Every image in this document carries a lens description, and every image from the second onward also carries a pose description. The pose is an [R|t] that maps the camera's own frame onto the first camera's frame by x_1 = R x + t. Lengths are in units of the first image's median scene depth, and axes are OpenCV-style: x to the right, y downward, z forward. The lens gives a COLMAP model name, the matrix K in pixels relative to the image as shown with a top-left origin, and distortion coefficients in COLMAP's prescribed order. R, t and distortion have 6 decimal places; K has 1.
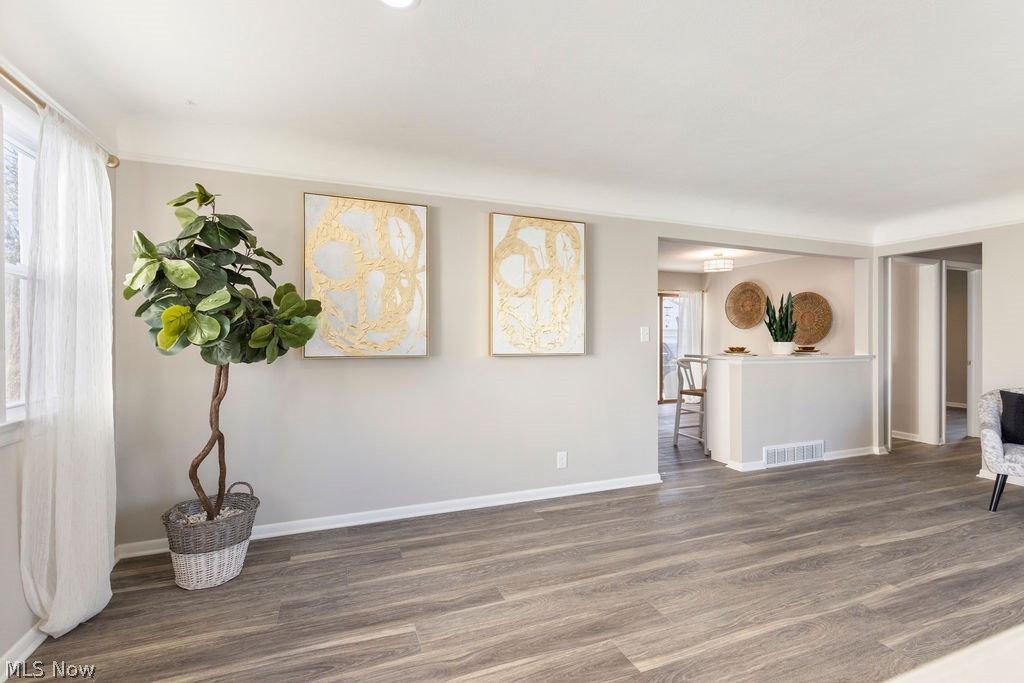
lens RADIAL K [[461.5, 0, 506.7], [0, 461.5, 335.0], [0, 0, 1]] dist [0.008504, 0.000050]
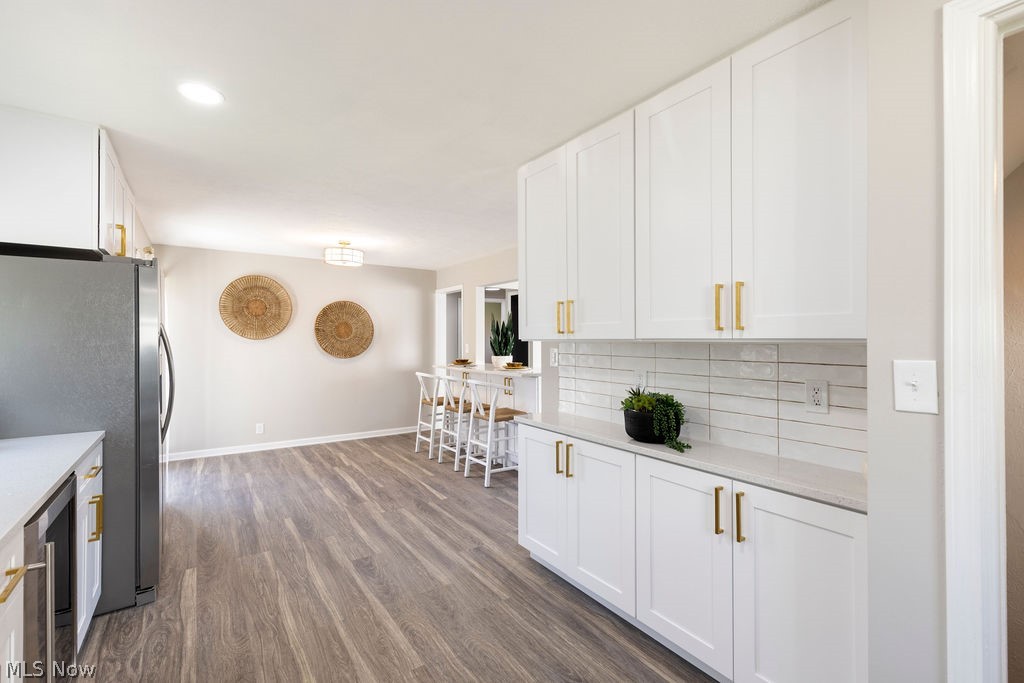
lens RADIAL K [[461.5, 0, 519.1], [0, 461.5, 333.6], [0, 0, 1]] dist [0.008504, 0.000050]
pose [[-0.238772, 0.006106, 0.971056, -0.594688], [-0.002531, 0.999973, -0.006911, -0.036730], [-0.971072, -0.004108, -0.238750, 1.566457]]
